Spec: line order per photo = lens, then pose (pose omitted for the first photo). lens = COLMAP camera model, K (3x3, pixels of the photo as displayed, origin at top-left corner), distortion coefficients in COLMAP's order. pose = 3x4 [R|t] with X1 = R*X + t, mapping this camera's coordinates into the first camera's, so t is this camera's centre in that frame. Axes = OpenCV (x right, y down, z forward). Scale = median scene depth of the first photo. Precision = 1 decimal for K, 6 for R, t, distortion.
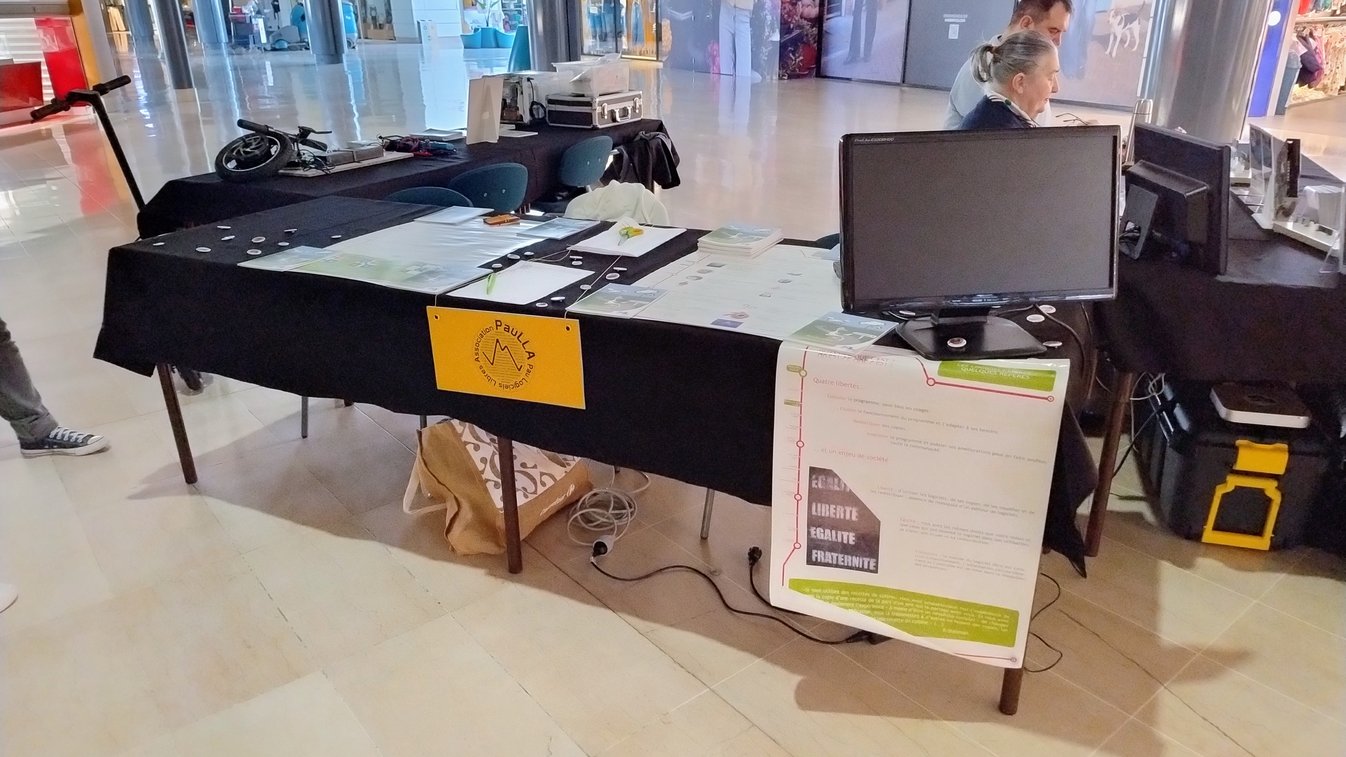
lens RADIAL K [[918.5, 0, 676.3], [0, 918.5, 381.7], [0, 0, 1]] dist [0.054186, -0.052677]
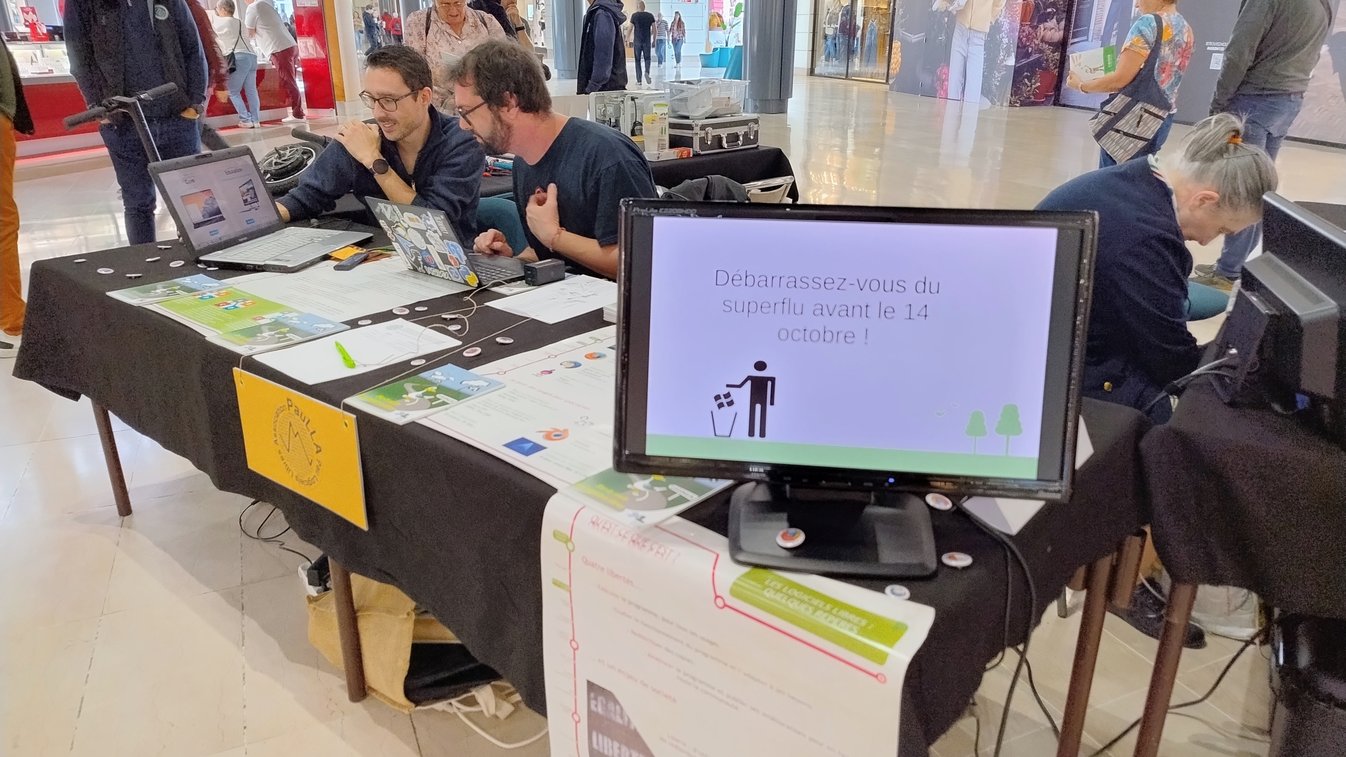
lens RADIAL K [[918.5, 0, 682.9], [0, 918.5, 370.8], [0, 0, 1]] dist [0.054186, -0.052677]
pose [[0.967632, 0.103933, -0.229968, 0.246567], [-0.110807, 0.993694, -0.017144, -0.091827], [0.226736, 0.042071, 0.973047, 0.249385]]
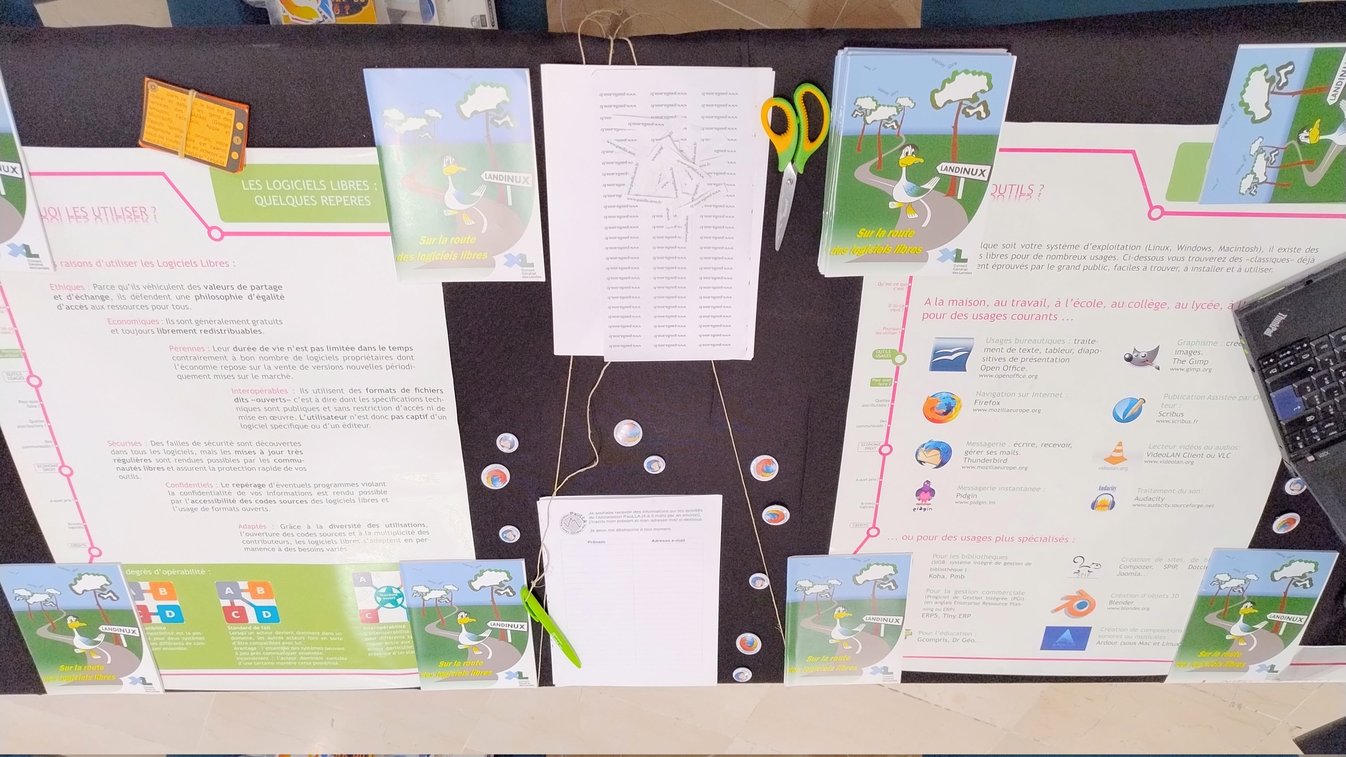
lens RADIAL K [[918.5, 0, 674.0], [0, 918.5, 370.9], [0, 0, 1]] dist [0.054186, -0.052677]
pose [[0.898311, -0.398588, -0.184837, 0.003454], [0.149375, -0.118567, 0.981646, -0.524682], [-0.413188, -0.909433, -0.046971, 0.974297]]
